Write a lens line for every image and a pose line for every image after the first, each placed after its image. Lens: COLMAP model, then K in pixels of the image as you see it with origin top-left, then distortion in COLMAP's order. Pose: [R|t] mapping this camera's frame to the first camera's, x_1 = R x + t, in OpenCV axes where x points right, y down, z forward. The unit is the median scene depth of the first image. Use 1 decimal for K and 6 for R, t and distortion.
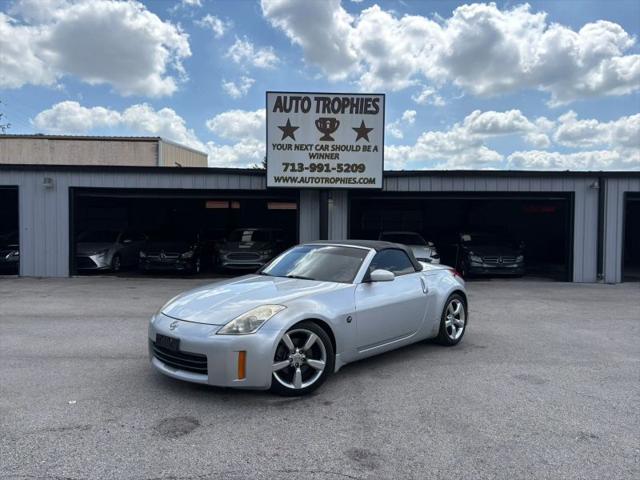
lens RADIAL K [[474.7, 0, 327.8], [0, 474.7, 246.5], [0, 0, 1]] dist [0.088408, -0.050039]
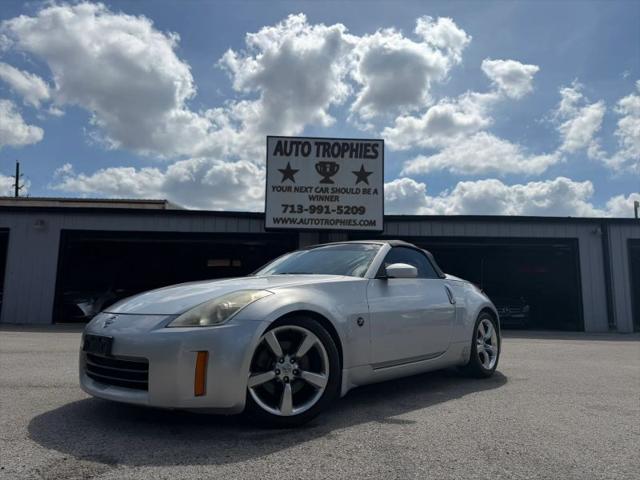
lens RADIAL K [[438.6, 0, 328.8], [0, 438.6, 241.1], [0, 0, 1]] dist [0.108940, -0.099851]
pose [[0.999979, 0.002571, 0.005885, -0.002714], [-0.001541, 0.985643, -0.168833, 0.052885], [-0.006235, 0.168820, 0.985627, 0.113809]]
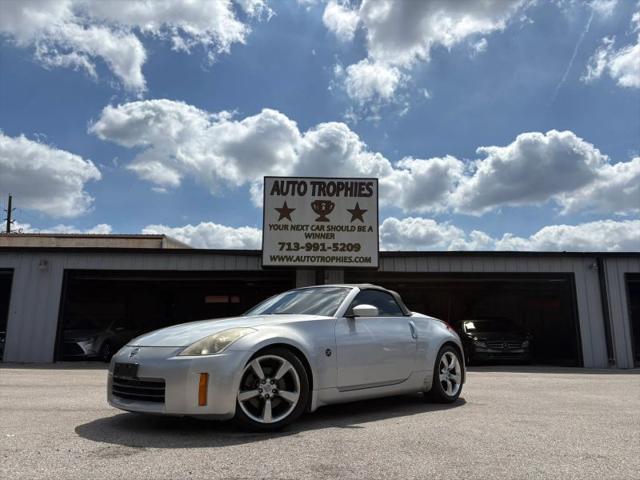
lens RADIAL K [[474.7, 0, 327.8], [0, 474.7, 246.5], [0, 0, 1]] dist [0.088408, -0.050039]
pose [[0.999917, -0.006951, -0.010847, 0.020304], [0.004361, 0.974874, -0.222714, 0.057595], [0.012122, 0.222648, 0.974824, 0.020083]]
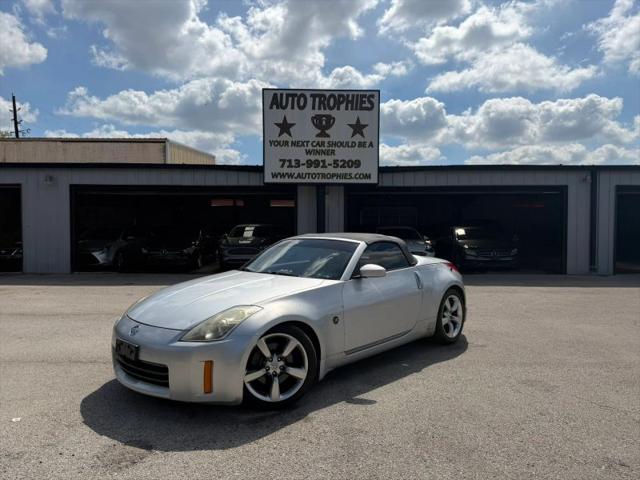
lens RADIAL K [[438.6, 0, 328.8], [0, 438.6, 241.1], [0, 0, 1]] dist [0.108940, -0.099851]
pose [[0.999956, -0.007935, -0.004963, 0.013590], [0.007925, 0.999967, -0.001981, 0.001796], [0.004979, 0.001941, 0.999986, 0.060941]]
